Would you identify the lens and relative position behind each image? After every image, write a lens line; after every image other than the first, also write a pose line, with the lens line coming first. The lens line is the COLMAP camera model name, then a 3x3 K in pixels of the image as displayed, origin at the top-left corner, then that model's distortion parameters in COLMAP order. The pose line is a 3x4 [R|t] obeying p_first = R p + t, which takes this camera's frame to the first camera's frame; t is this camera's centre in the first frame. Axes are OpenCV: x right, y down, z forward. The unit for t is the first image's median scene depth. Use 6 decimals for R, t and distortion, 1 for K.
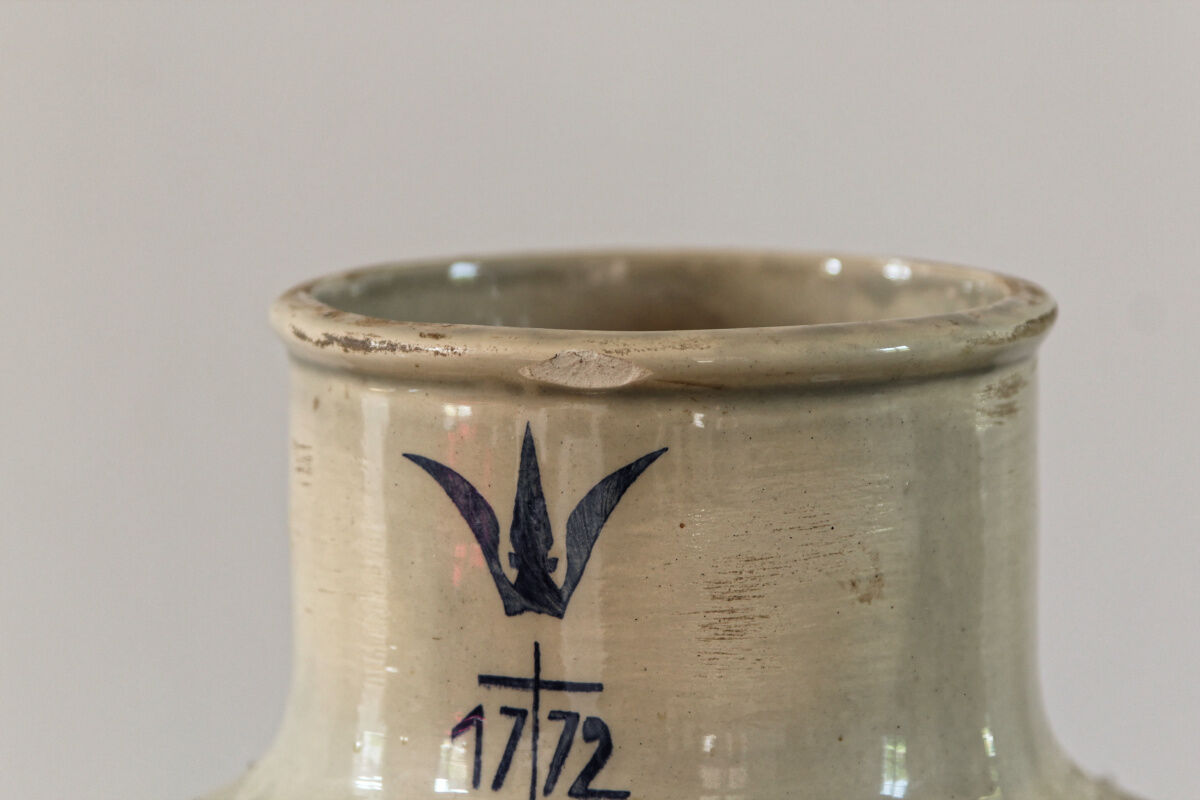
lens RADIAL K [[4381.9, 0, 597.5], [0, 4381.9, 401.2], [0, 0, 1]] dist [-0.021657, 0.000000]
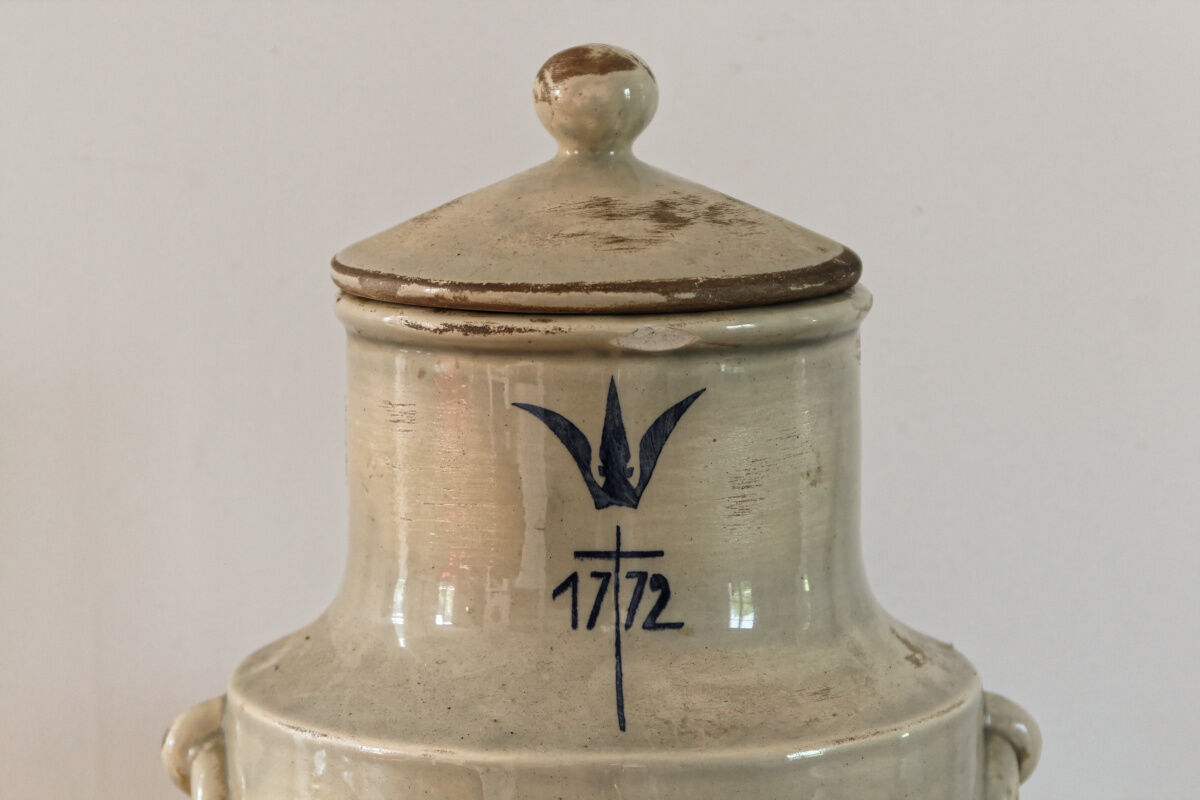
lens RADIAL K [[3836.9, 0, 604.9], [0, 3836.9, 412.0], [0, 0, 1]] dist [0.100022, 0.000000]
pose [[0.926637, -0.052759, 0.372236, -0.494861], [0.052433, 0.998564, 0.011007, 0.002497], [-0.372282, 0.009318, 0.928073, -0.192862]]
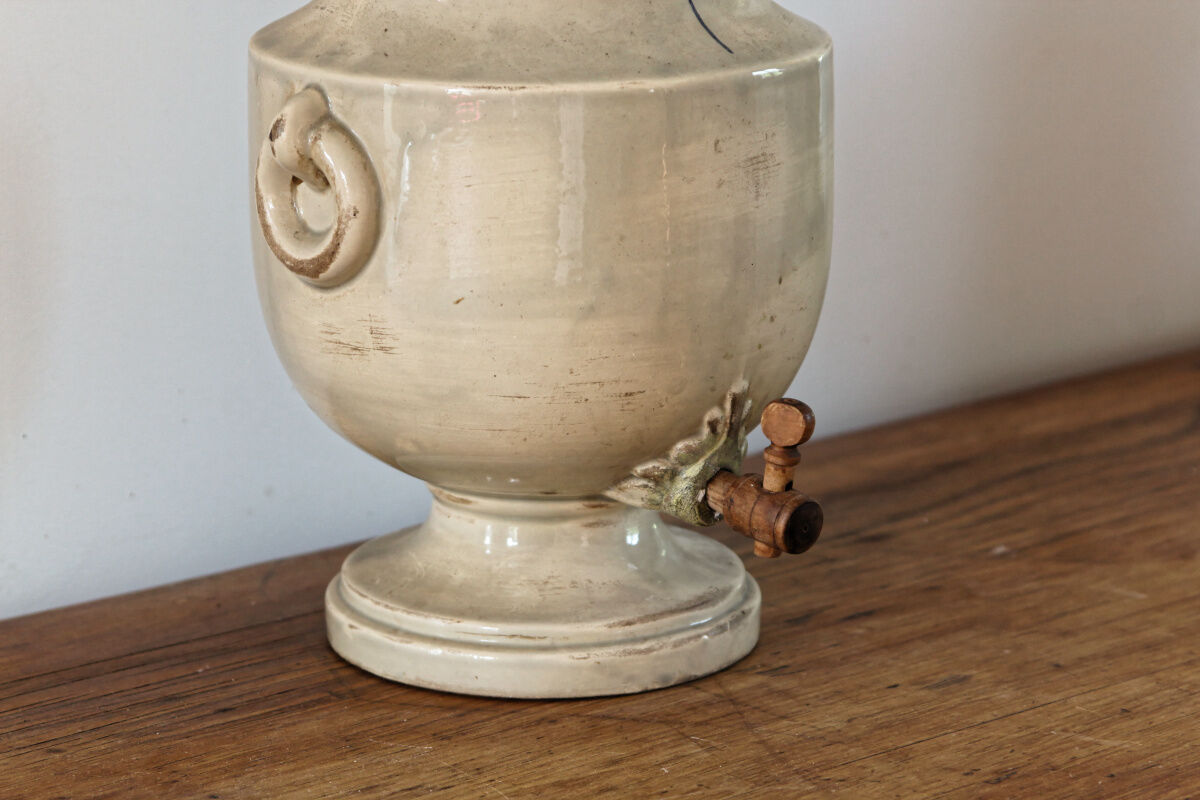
lens RADIAL K [[3836.9, 0, 595.2], [0, 3836.9, 393.4], [0, 0, 1]] dist [0.100022, 0.000000]
pose [[0.434650, -0.217885, 0.873845, -1.568311], [0.127601, 0.975404, 0.179739, -0.044571], [-0.891514, 0.033380, 0.451762, 0.271161]]
